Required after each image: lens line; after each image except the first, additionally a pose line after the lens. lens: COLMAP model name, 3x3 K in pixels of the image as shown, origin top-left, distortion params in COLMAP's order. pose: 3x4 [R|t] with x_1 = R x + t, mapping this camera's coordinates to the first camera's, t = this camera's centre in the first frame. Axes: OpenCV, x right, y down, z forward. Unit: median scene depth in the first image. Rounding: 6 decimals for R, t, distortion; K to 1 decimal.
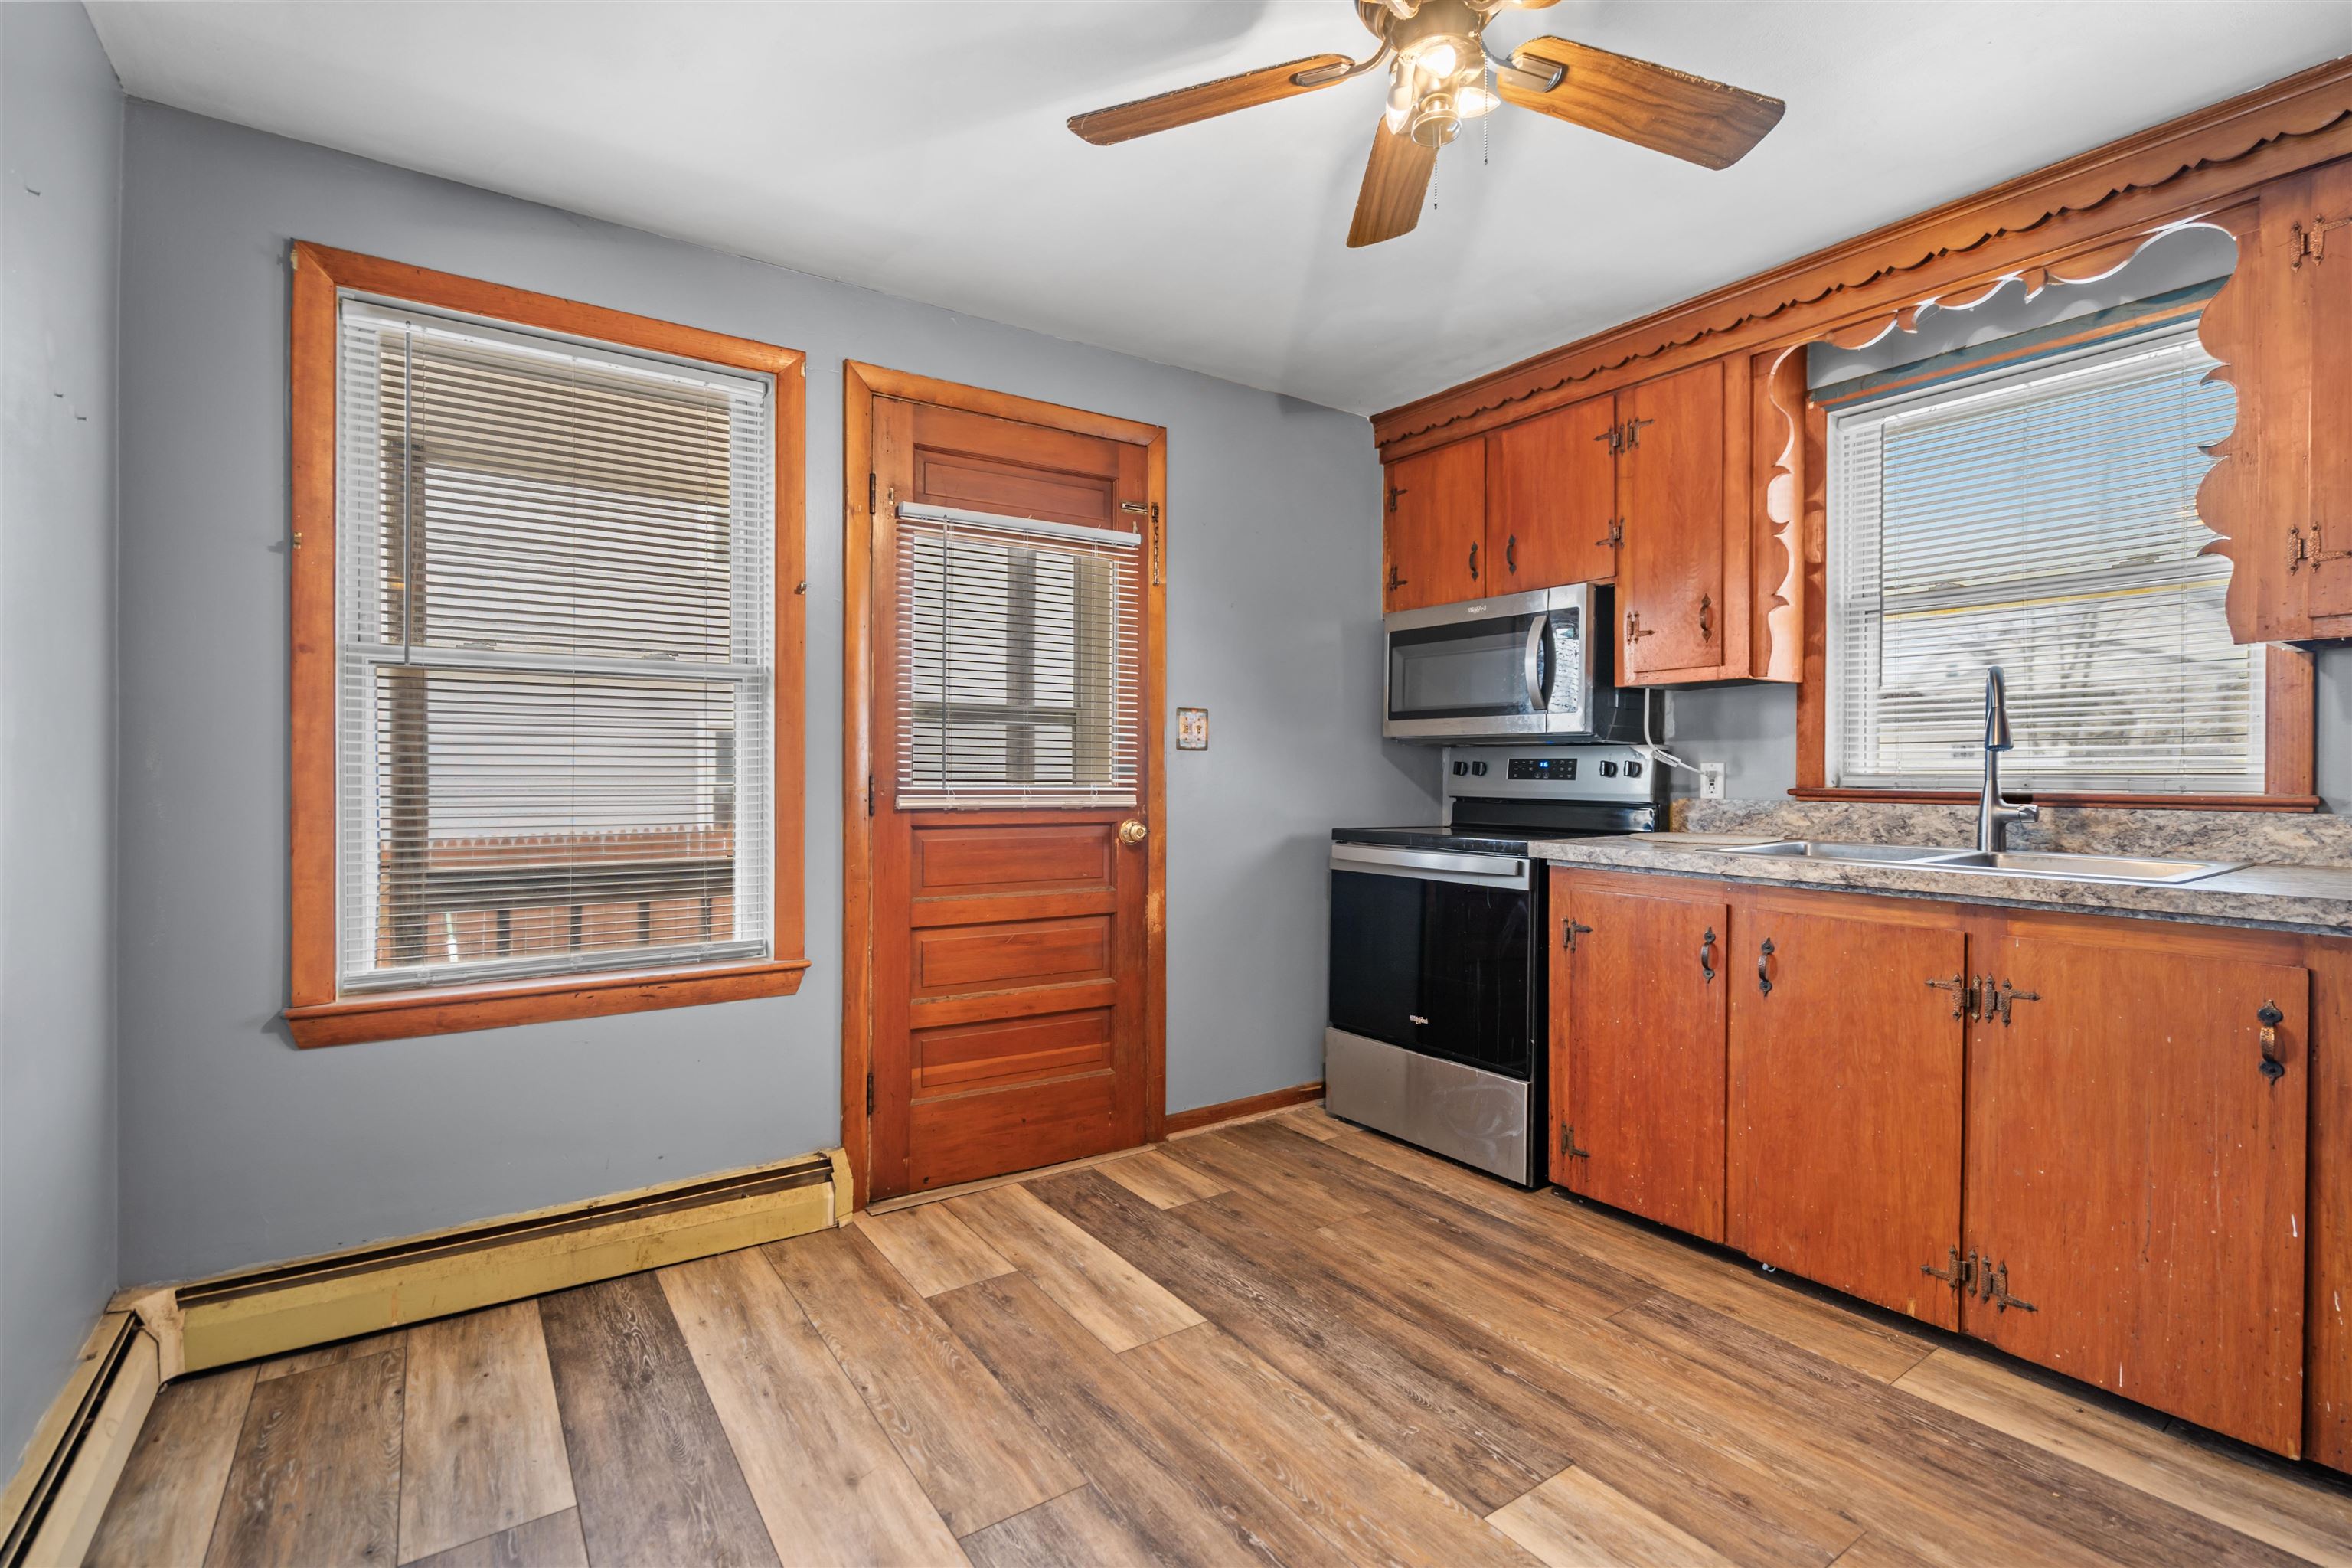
lens RADIAL K [[1075.5, 0, 1180.1], [0, 1075.5, 780.6], [0, 0, 1]] dist [0.003172, -0.000103]
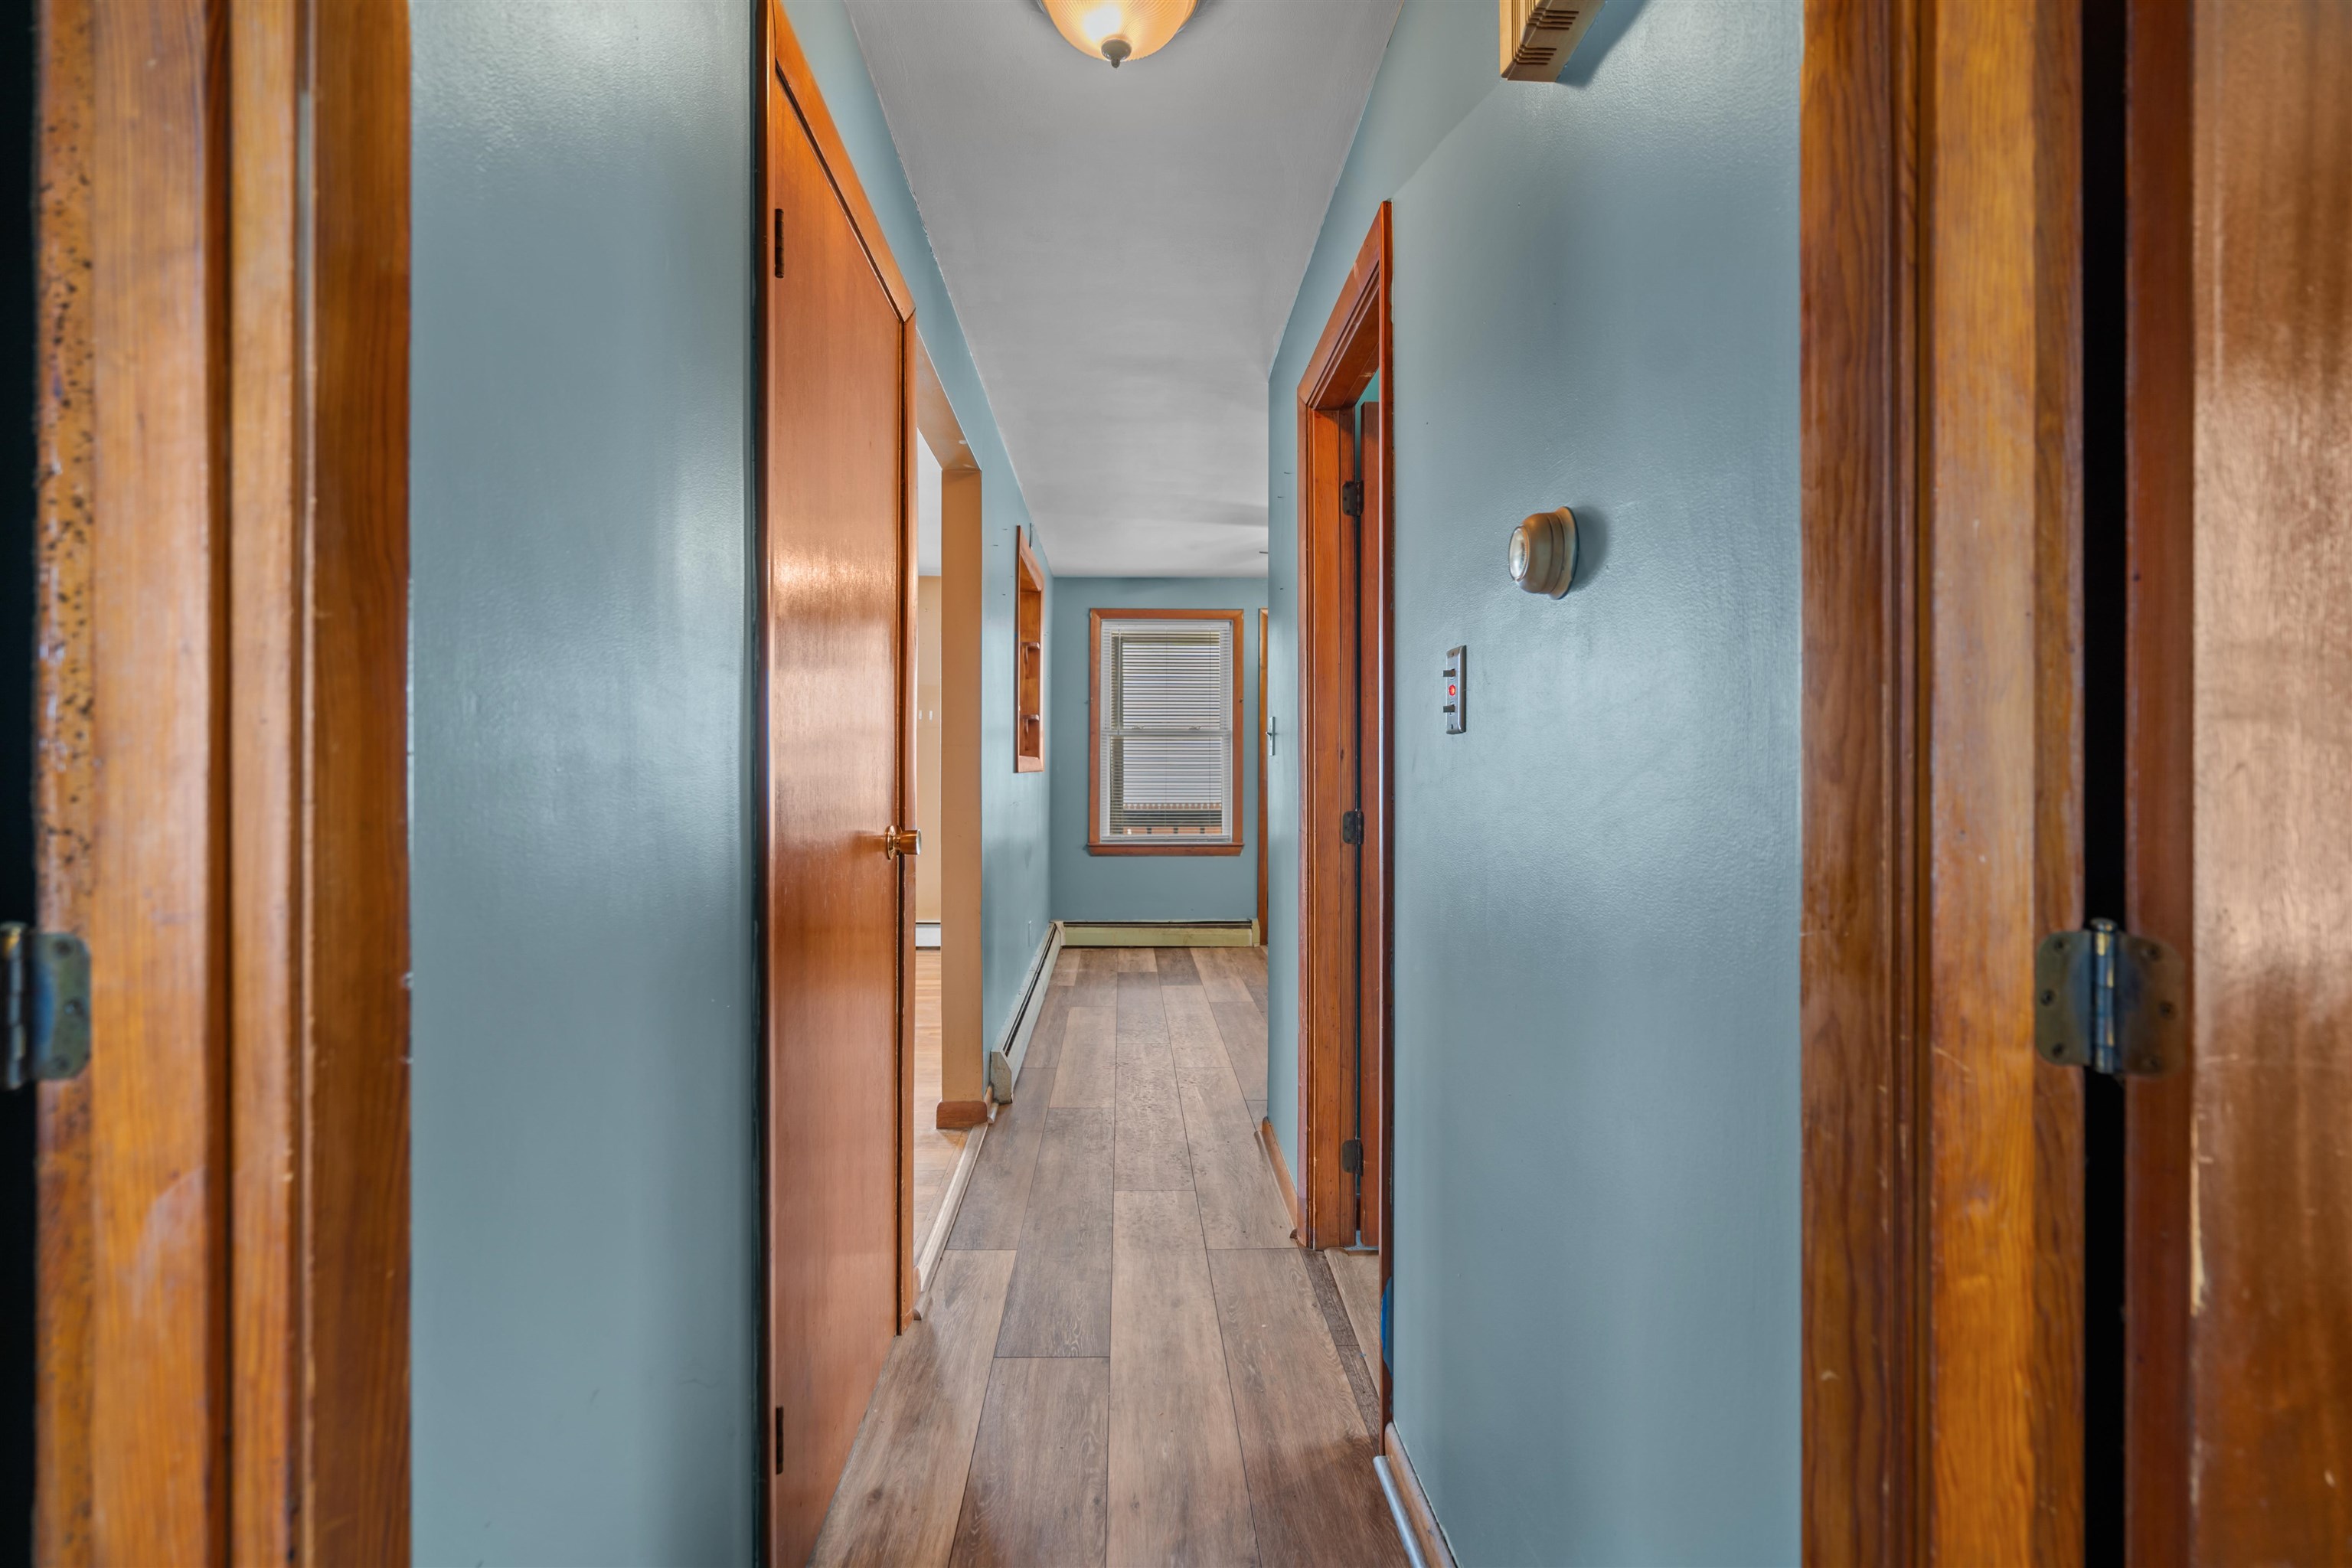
lens RADIAL K [[1075.5, 0, 1174.6], [0, 1075.5, 781.2], [0, 0, 1]] dist [0.003172, -0.000103]
pose [[0.846088, -0.002165, -0.533039, 0.999723], [-0.000351, 0.999989, -0.004618, 0.033466], [0.533043, 0.004095, 0.846078, -1.430949]]
